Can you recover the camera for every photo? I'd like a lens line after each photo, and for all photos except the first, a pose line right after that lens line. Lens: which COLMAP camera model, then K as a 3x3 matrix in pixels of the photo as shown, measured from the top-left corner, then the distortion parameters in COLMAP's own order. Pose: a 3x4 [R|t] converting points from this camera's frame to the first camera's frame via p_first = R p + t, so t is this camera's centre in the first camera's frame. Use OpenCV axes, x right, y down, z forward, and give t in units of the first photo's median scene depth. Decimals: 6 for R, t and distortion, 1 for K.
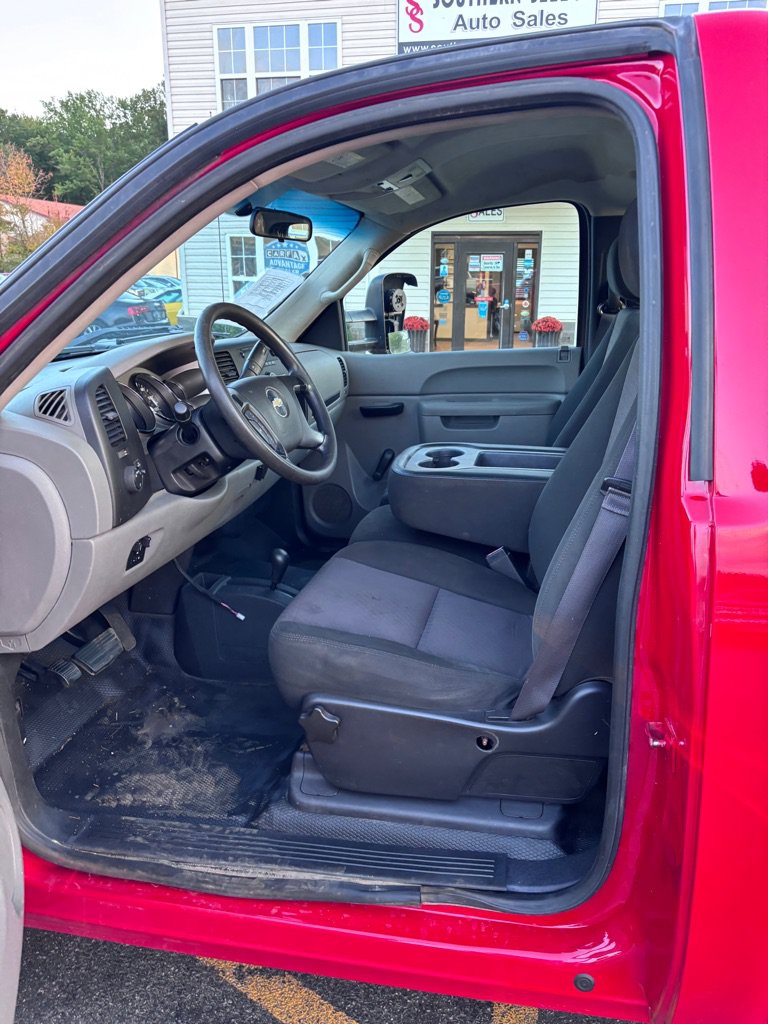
lens RADIAL K [[776.4, 0, 383.0], [0, 776.4, 511.2], [0, 0, 1]] dist [0.030840, -0.037119]
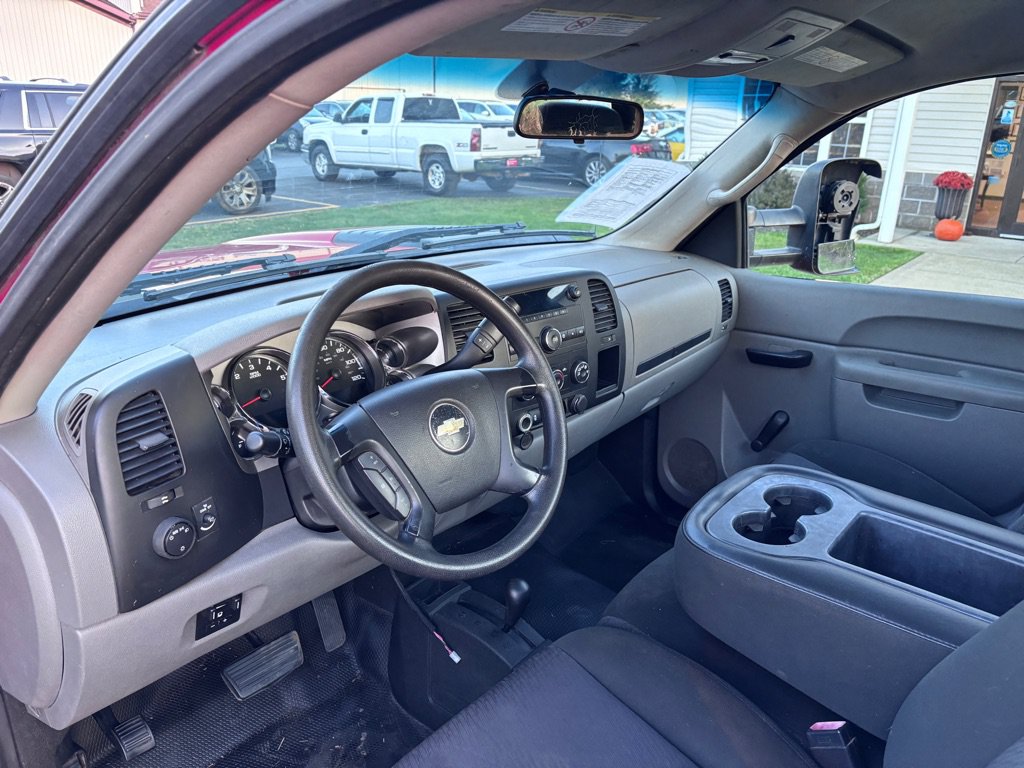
lens RADIAL K [[776.4, 0, 505.8], [0, 776.4, 384.9], [0, 0, 1]] dist [0.030840, -0.037119]
pose [[0.884350, 0.173185, -0.433512, 0.093287], [-0.152157, 0.984861, 0.083048, -0.130451], [0.441332, -0.007482, 0.897313, 0.262141]]
